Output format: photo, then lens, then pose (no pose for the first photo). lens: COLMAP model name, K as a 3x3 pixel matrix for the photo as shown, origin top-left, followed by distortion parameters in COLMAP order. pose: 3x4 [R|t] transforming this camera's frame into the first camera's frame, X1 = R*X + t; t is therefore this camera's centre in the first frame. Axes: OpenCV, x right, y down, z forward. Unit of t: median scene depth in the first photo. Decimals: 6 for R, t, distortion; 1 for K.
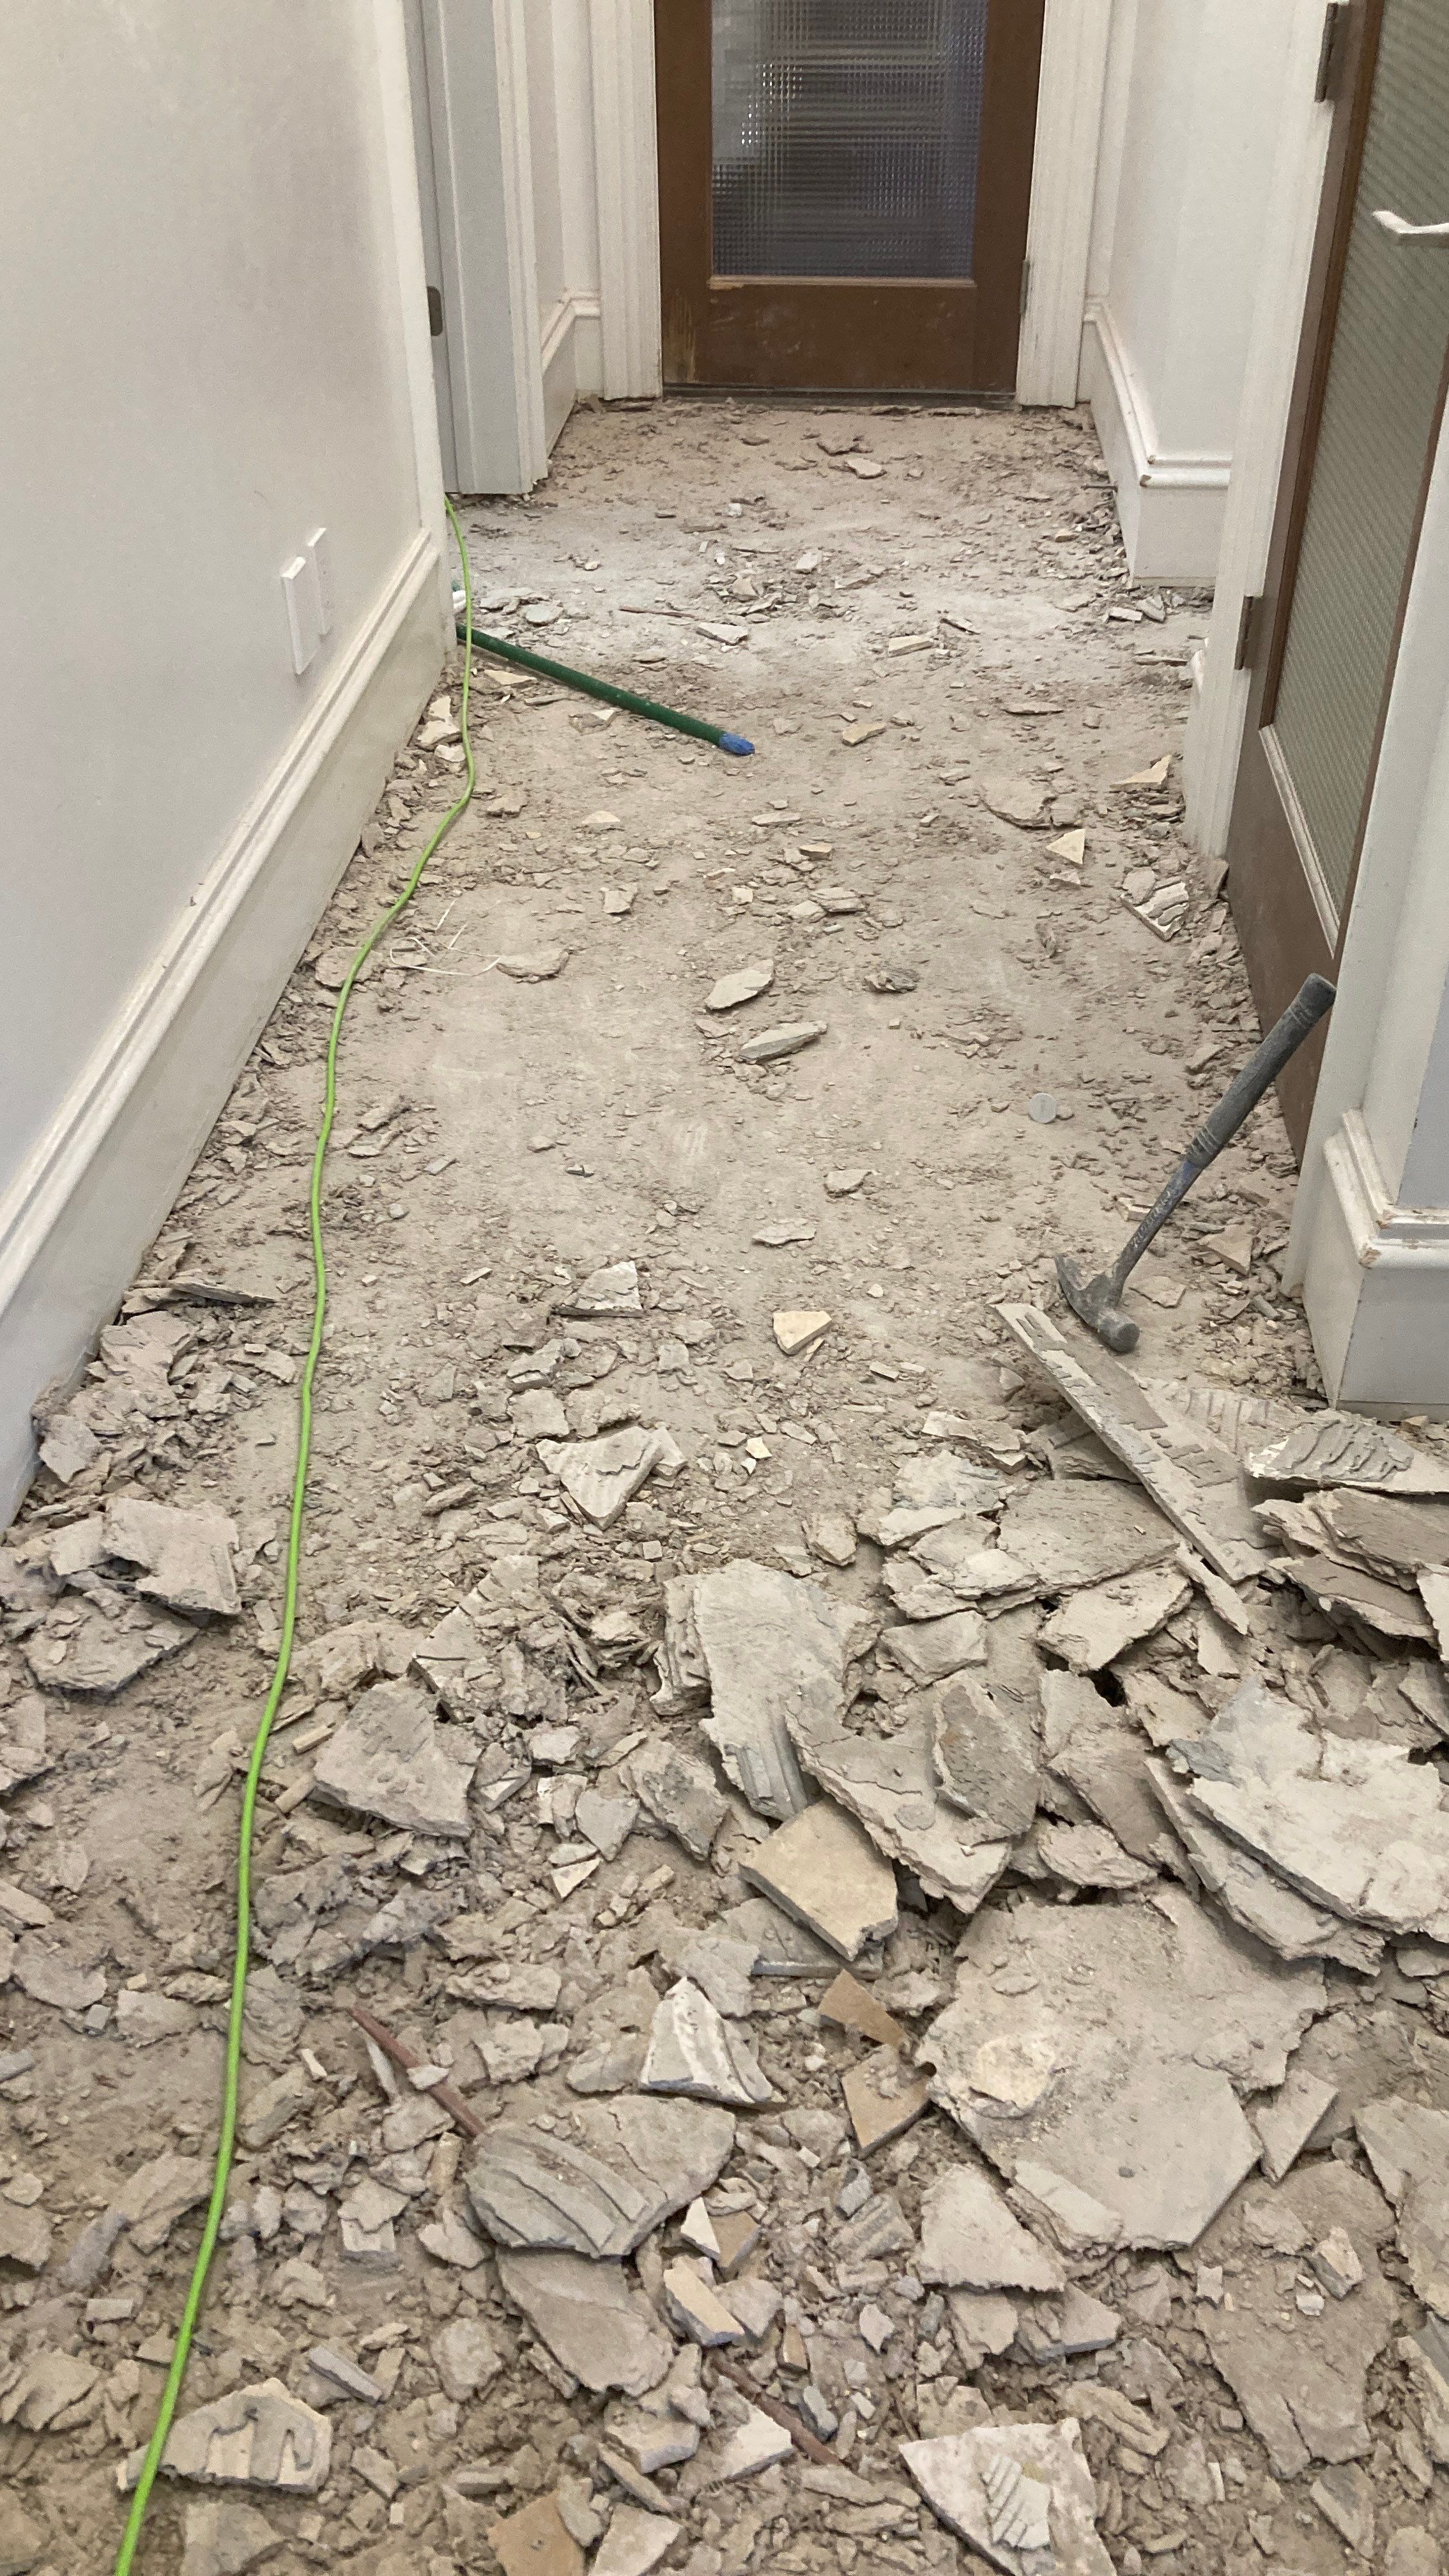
lens RADIAL K [[2008.5, 0, 724.5], [0, 2008.5, 1288.0], [0, 0, 1]] dist [0.079987, -0.157921]
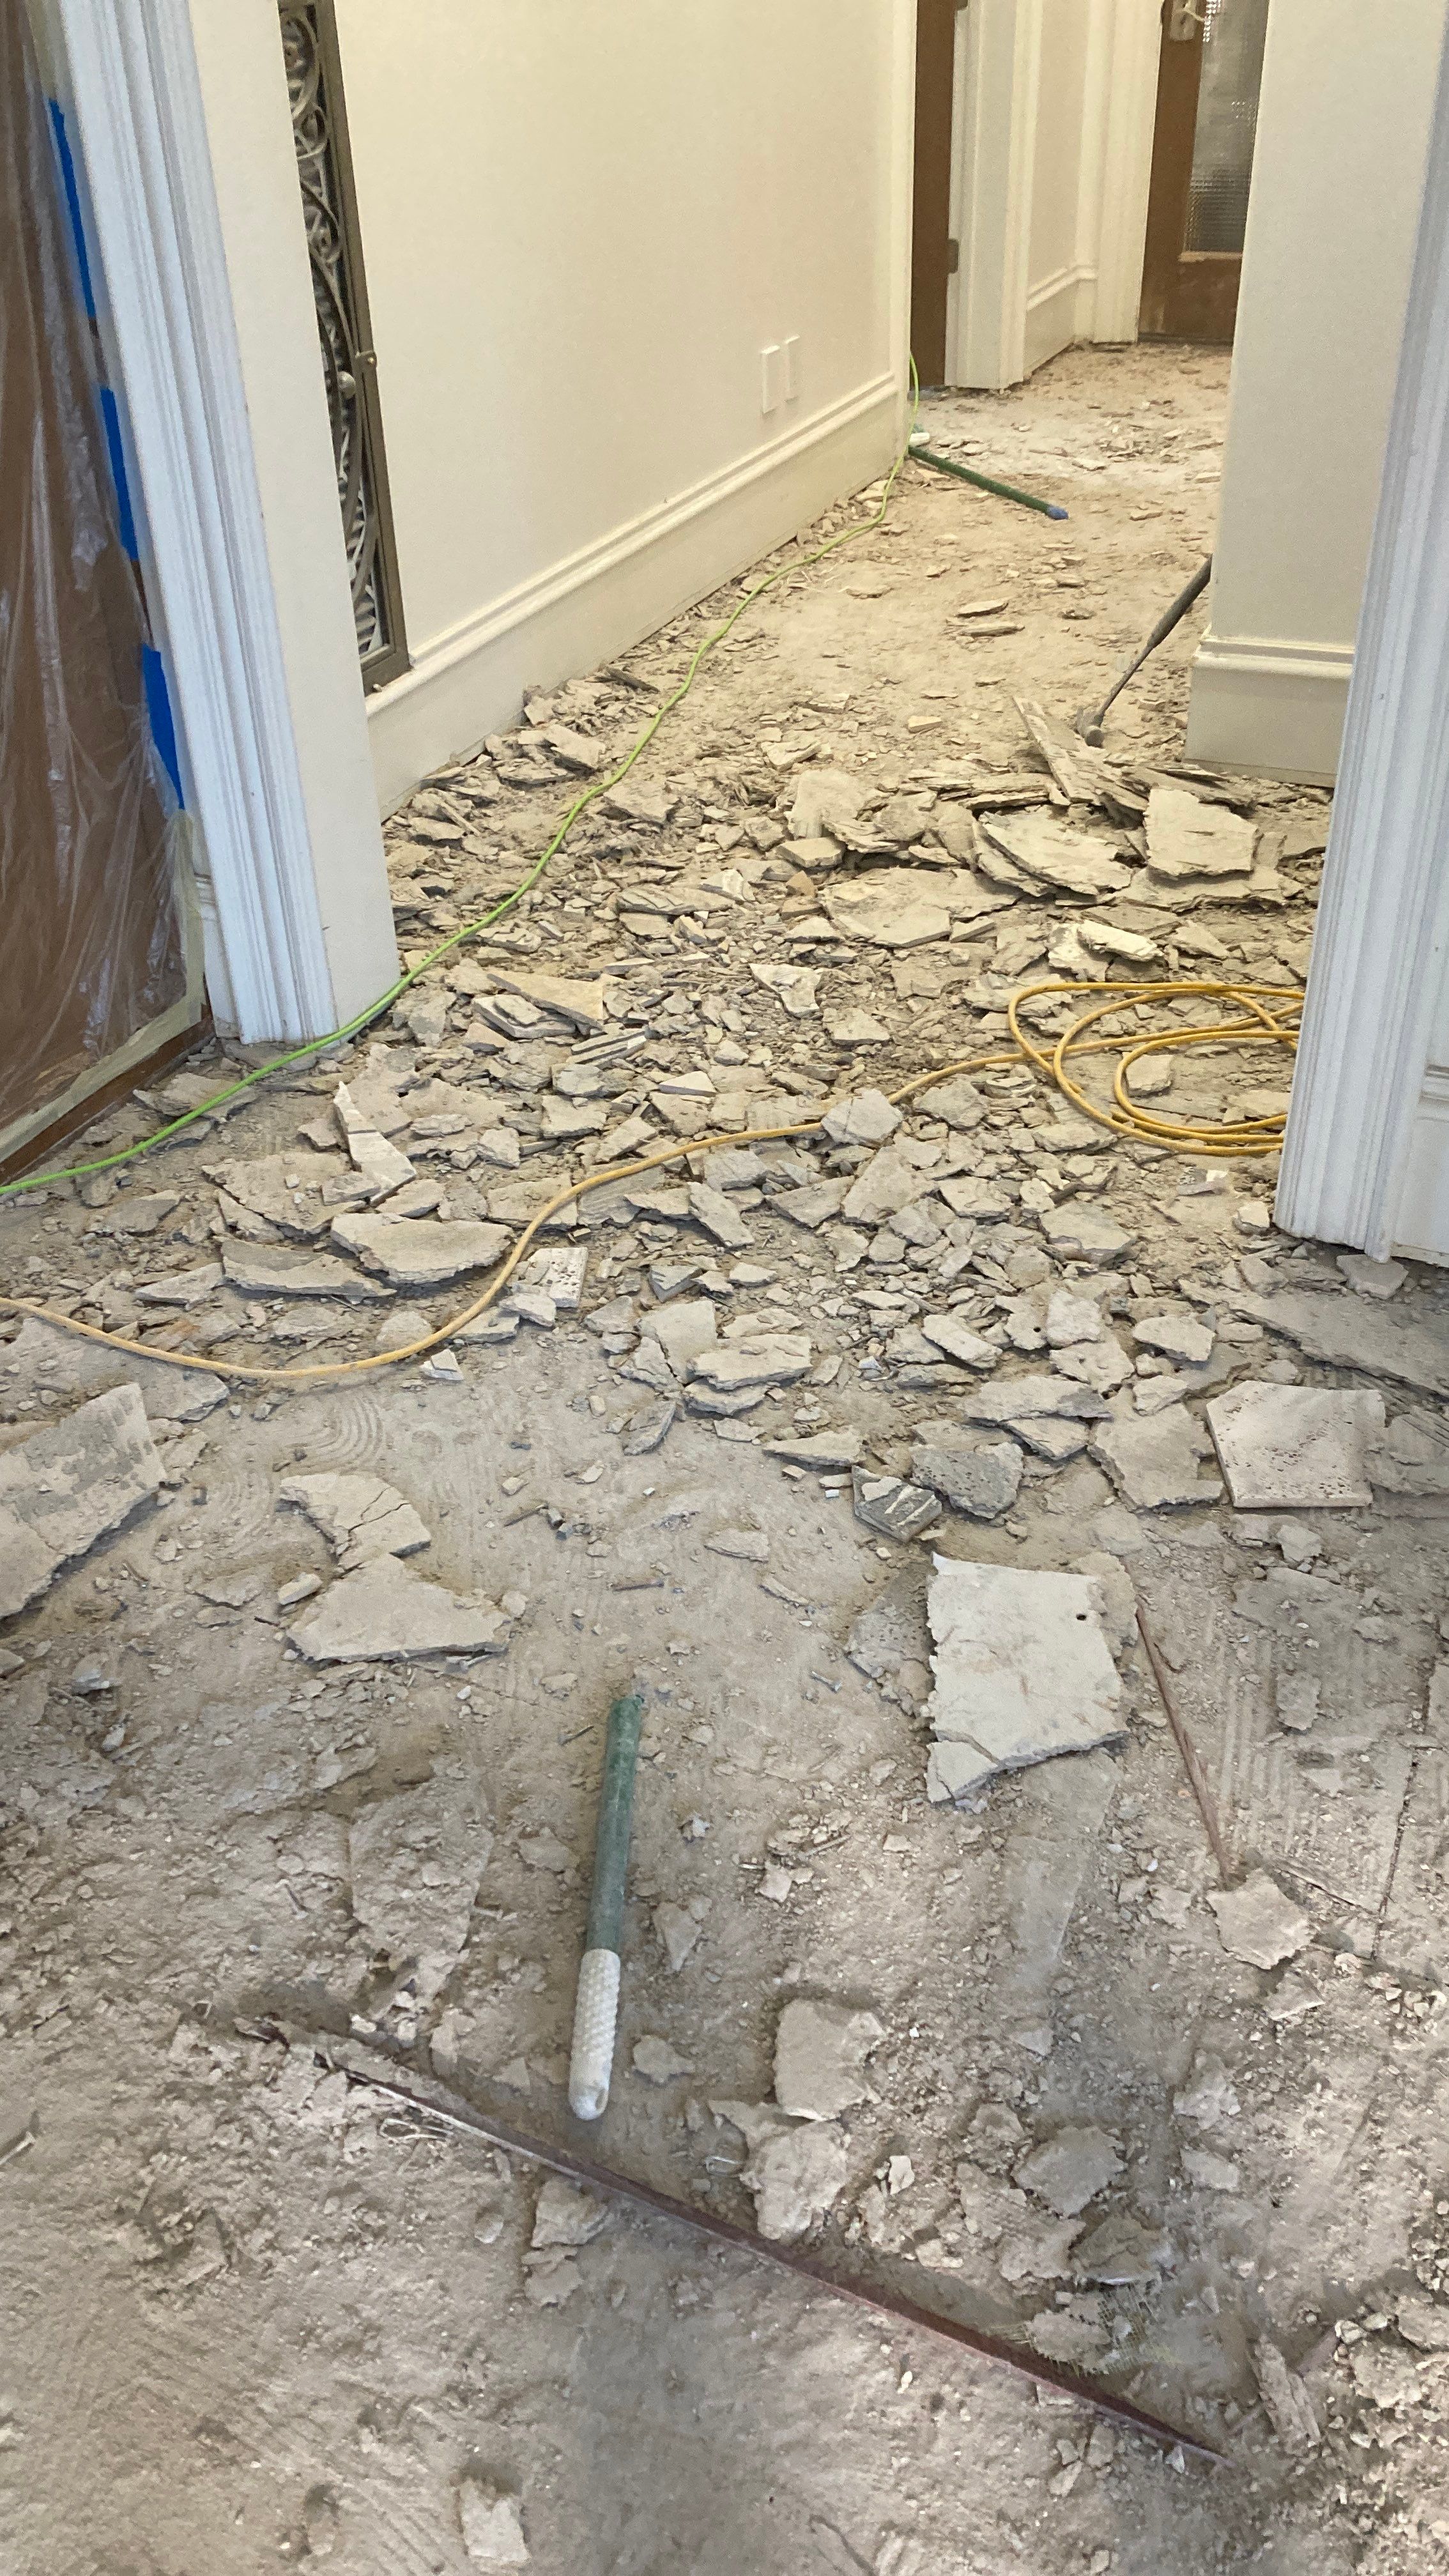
lens RADIAL K [[2021.4, 0, 724.5], [0, 2021.4, 1288.0], [0, 0, 1]] dist [0.004177, -0.004858]
pose [[0.942026, 0.169981, -0.289297, 0.483768], [-0.181323, 0.983342, -0.012655, 0.577556], [0.282327, 0.064377, 0.957156, -0.767829]]
